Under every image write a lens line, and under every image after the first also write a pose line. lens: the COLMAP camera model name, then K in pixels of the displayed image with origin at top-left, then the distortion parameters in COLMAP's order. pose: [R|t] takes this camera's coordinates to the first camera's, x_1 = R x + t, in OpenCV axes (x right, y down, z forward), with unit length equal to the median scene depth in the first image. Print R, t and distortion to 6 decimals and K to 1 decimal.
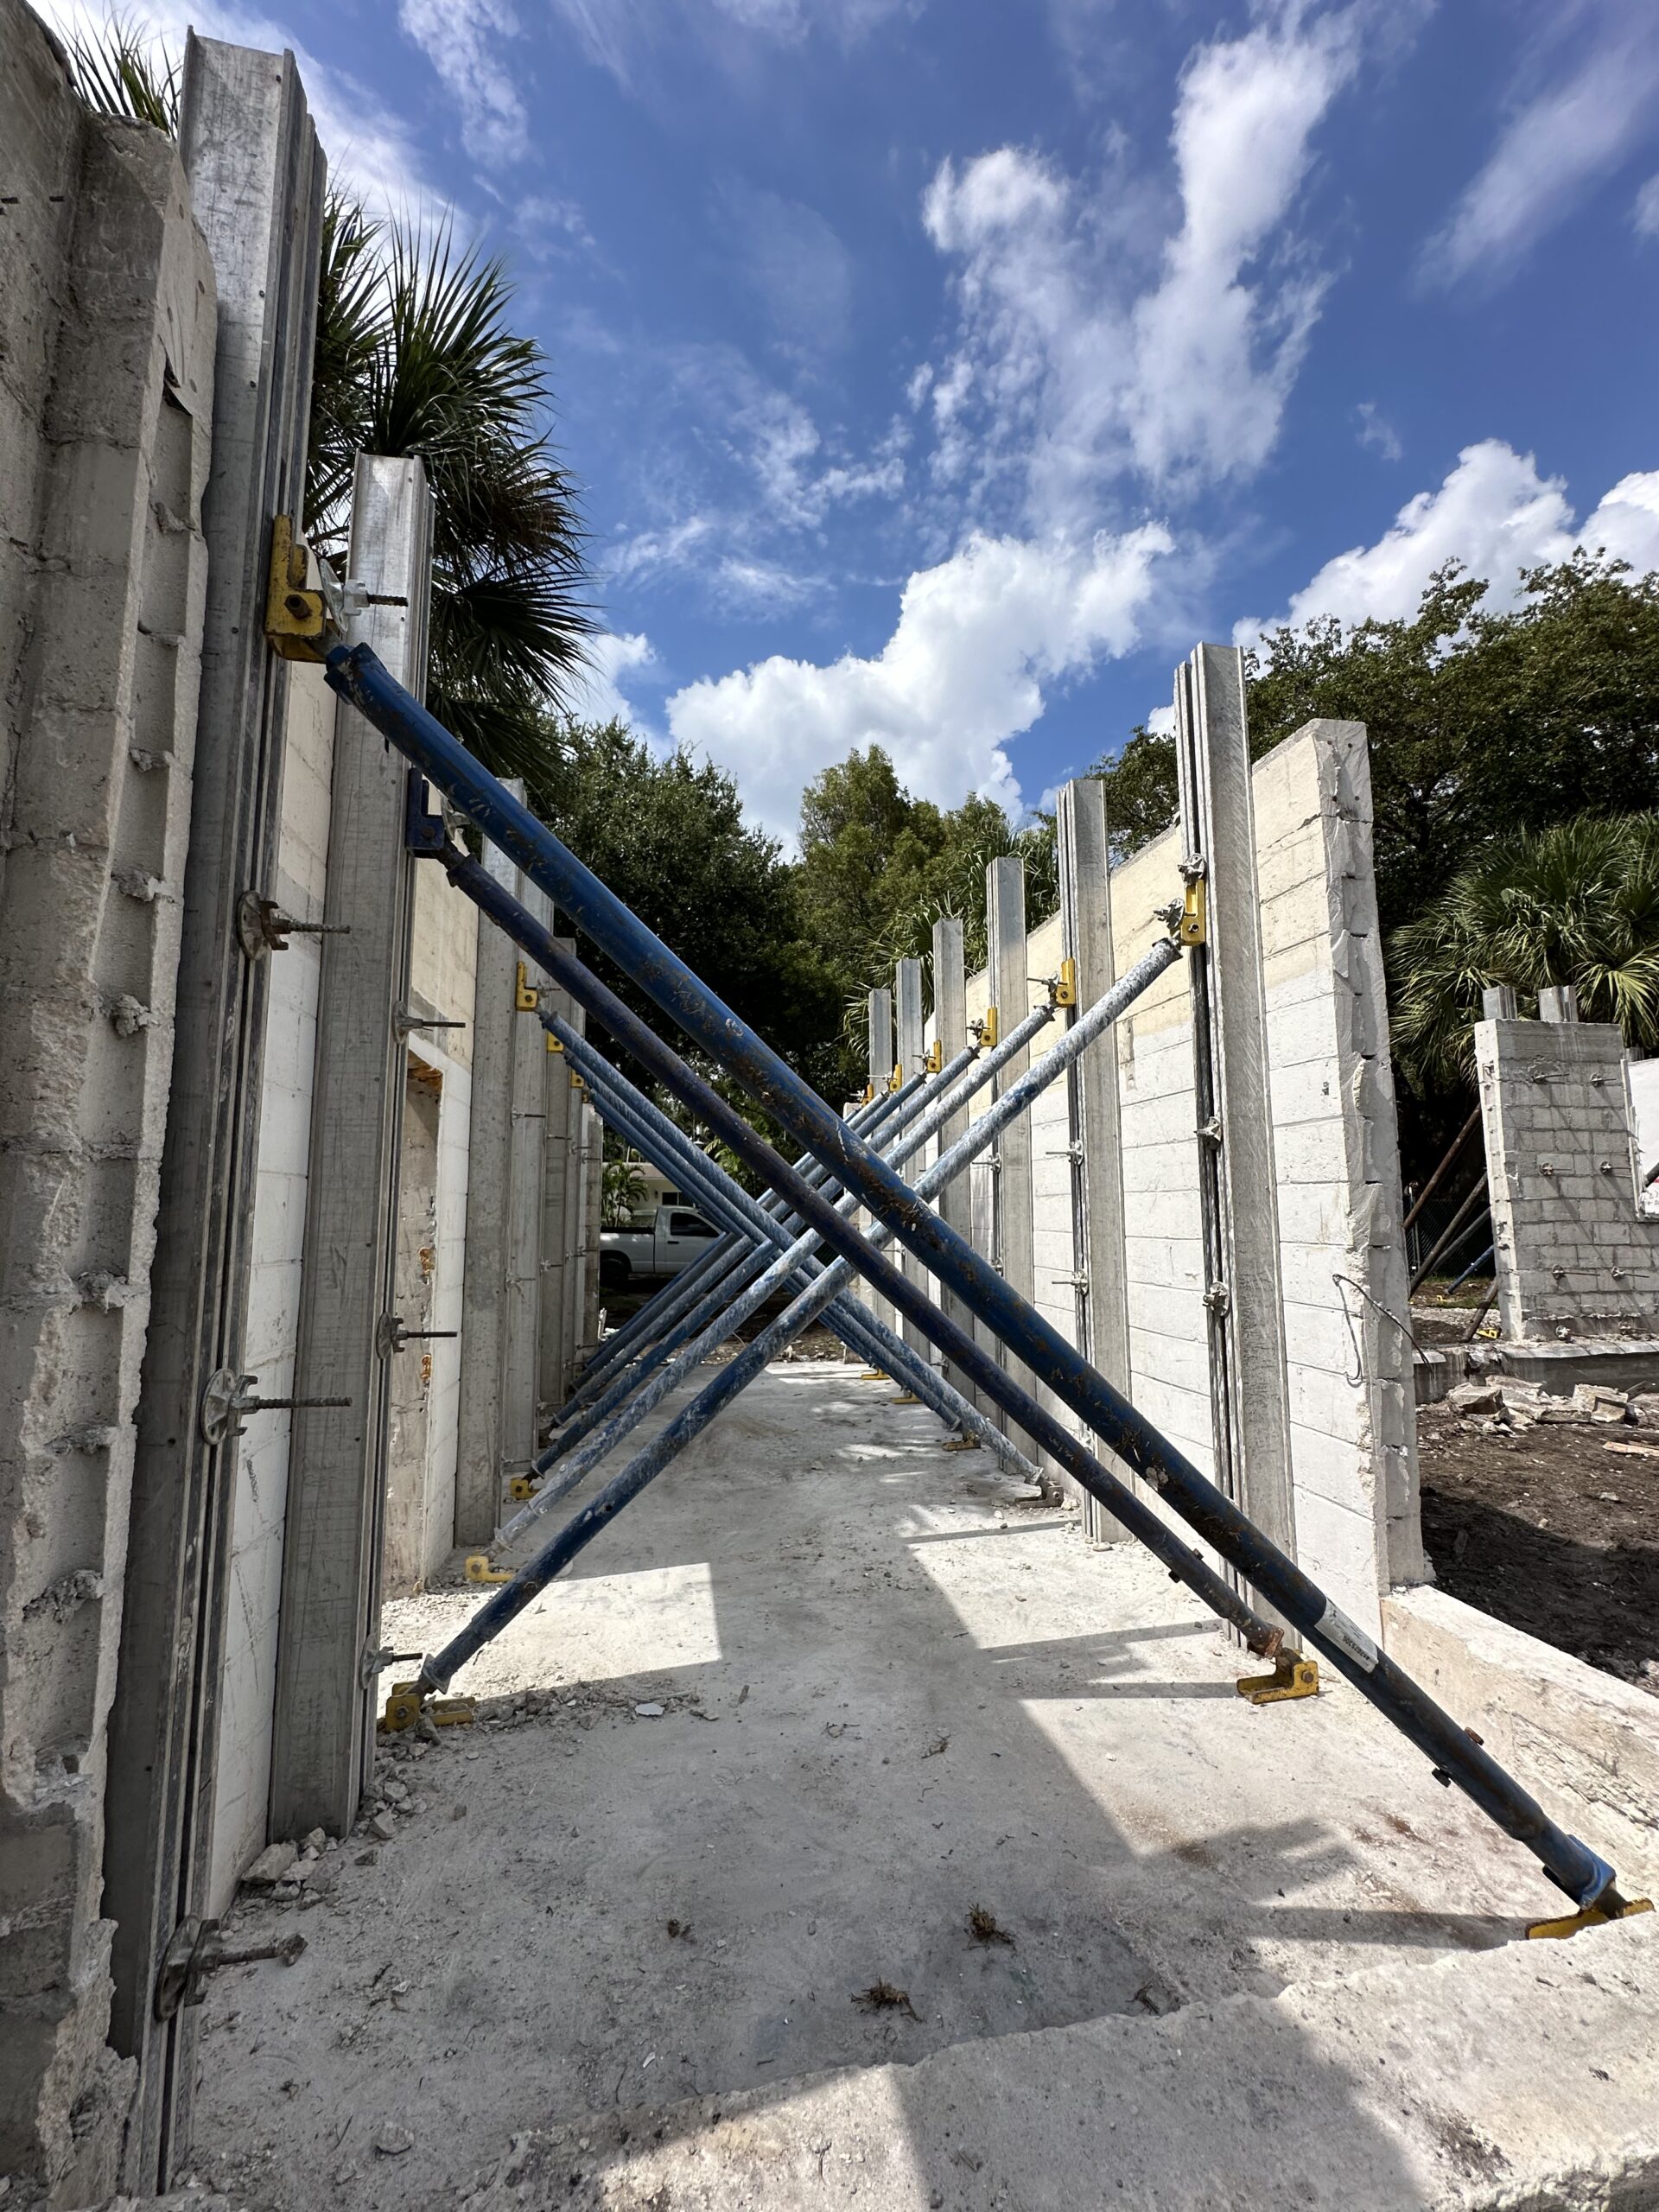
lens RADIAL K [[902.1, 0, 817.8], [0, 902.1, 1102.6], [0, 0, 1]] dist [-0.005474, 0.000808]
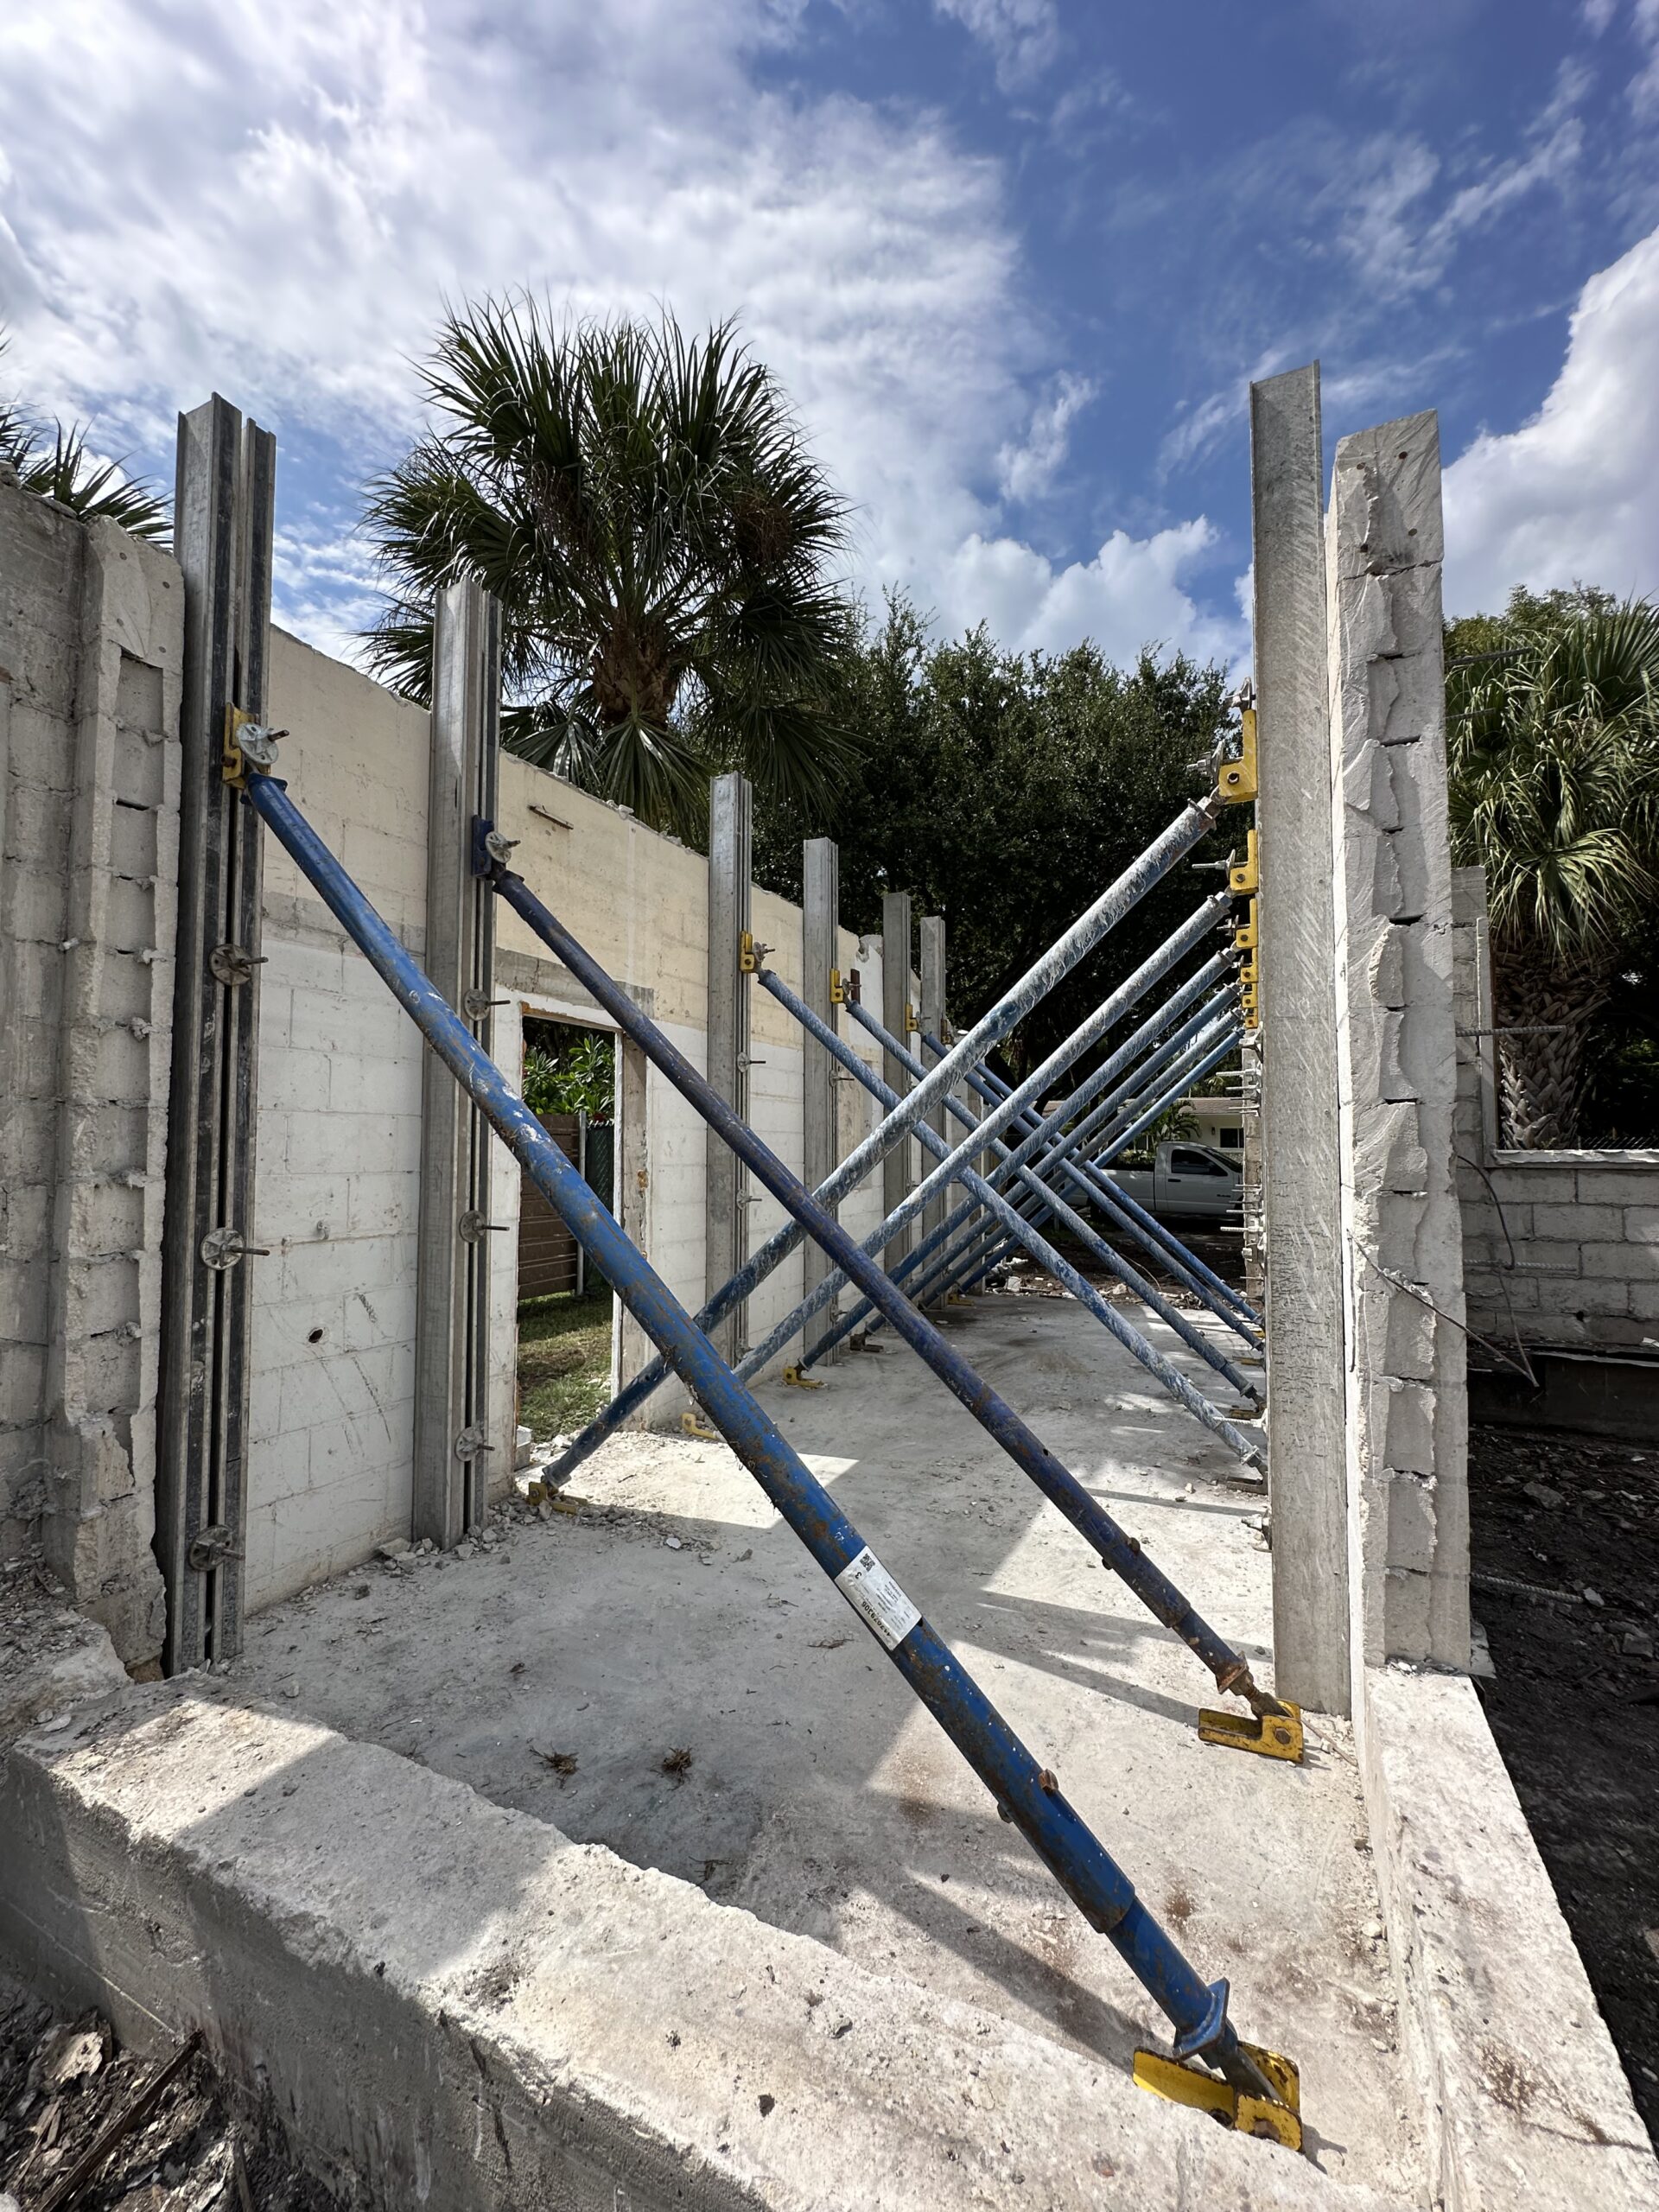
lens RADIAL K [[902.1, 0, 839.5], [0, 902.1, 1104.4], [0, 0, 1]] dist [-0.005474, 0.000808]
pose [[0.797681, -0.023838, -0.602609, 0.662821], [0.066194, 0.996642, 0.048196, 0.027903], [0.599436, -0.078334, 0.796580, 0.176390]]
